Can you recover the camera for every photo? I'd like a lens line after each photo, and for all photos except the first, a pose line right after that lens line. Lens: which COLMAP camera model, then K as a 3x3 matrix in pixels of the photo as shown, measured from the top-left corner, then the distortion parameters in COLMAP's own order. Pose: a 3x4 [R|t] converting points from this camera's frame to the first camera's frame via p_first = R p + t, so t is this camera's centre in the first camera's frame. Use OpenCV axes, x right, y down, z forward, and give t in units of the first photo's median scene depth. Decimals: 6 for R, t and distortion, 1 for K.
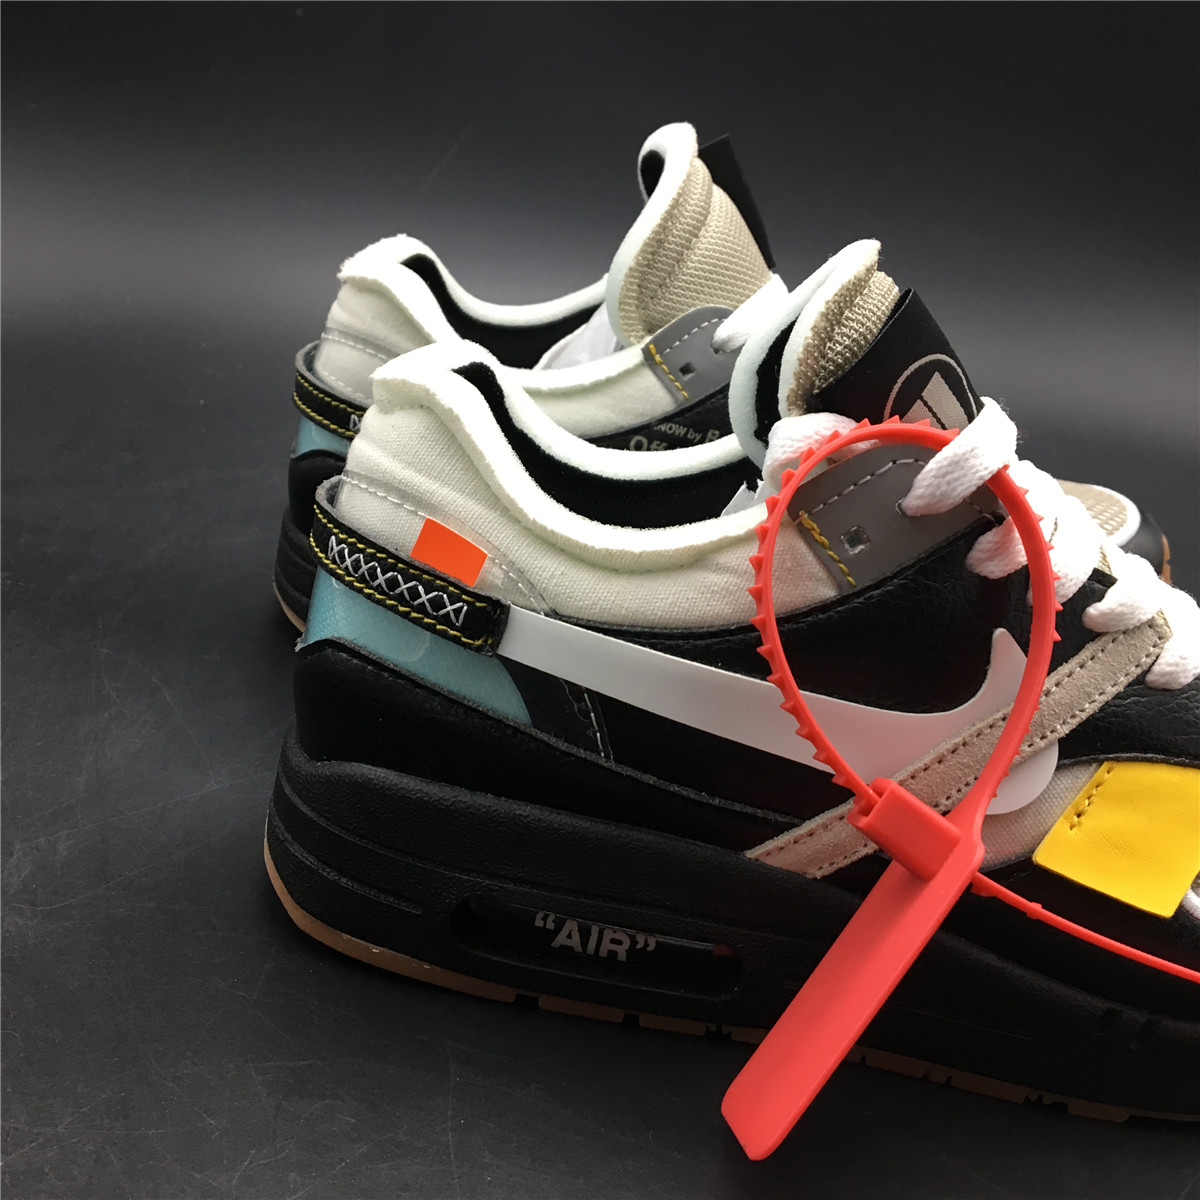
lens RADIAL K [[1386.8, 0, 588.9], [0, 1386.8, 588.8], [0, 0, 1]] dist [0.105985, -0.234344]
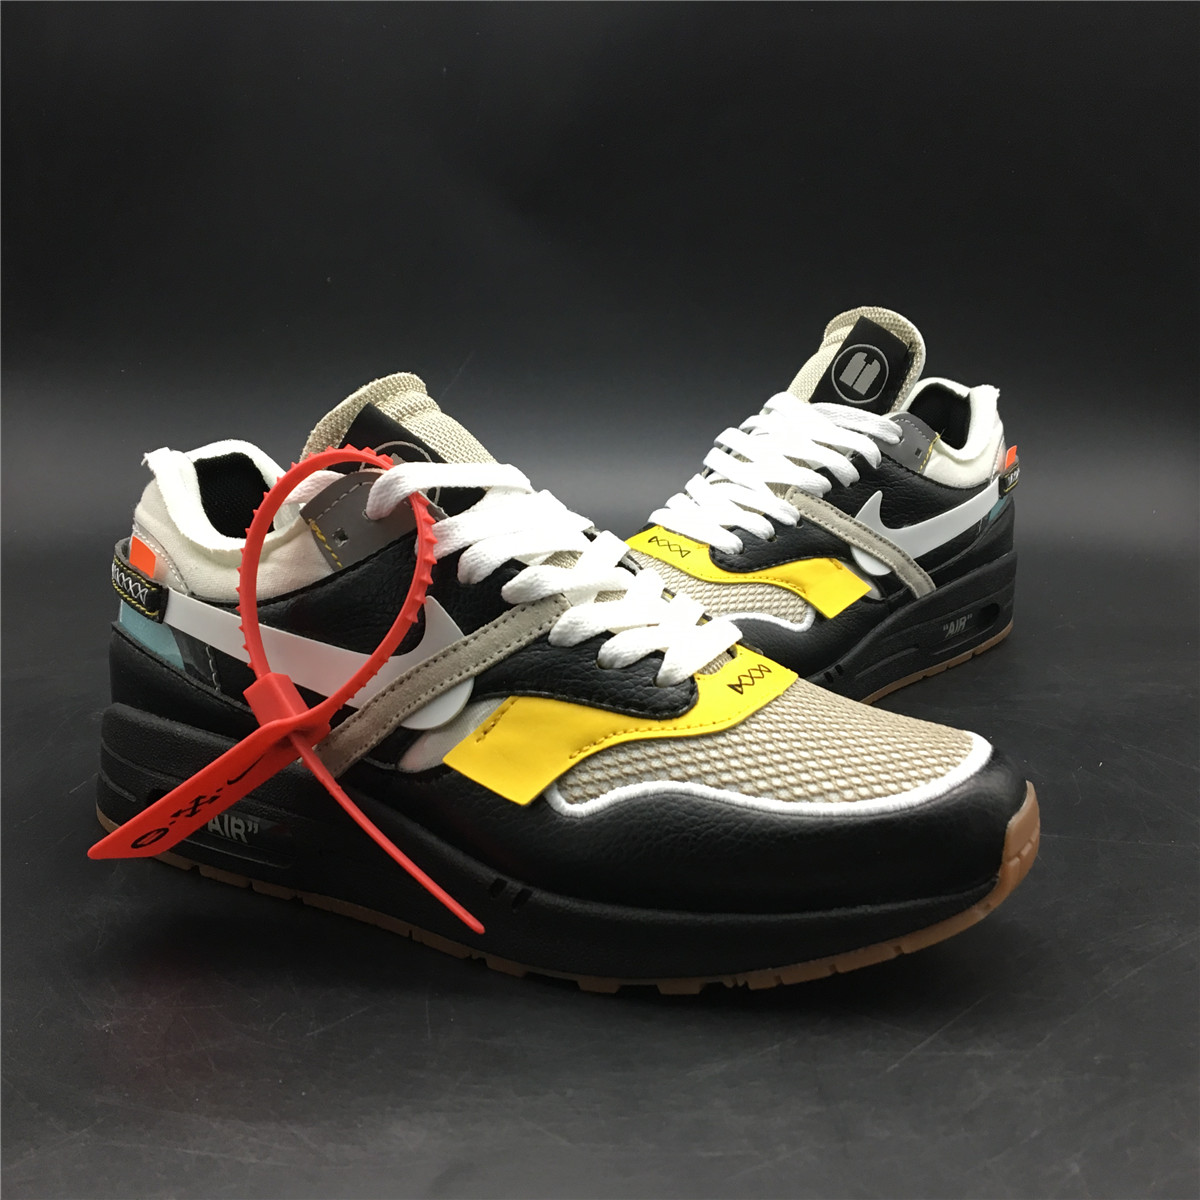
lens RADIAL K [[1342.6, 0, 600.0], [0, 1342.6, 600.0], [0, 0, 1]] dist [0.164716, -0.381729]
pose [[0.917066, -0.012705, -0.398532, 0.978311], [-0.056681, 0.985188, -0.161838, 0.239519], [0.394686, 0.171005, 0.902763, -0.178235]]
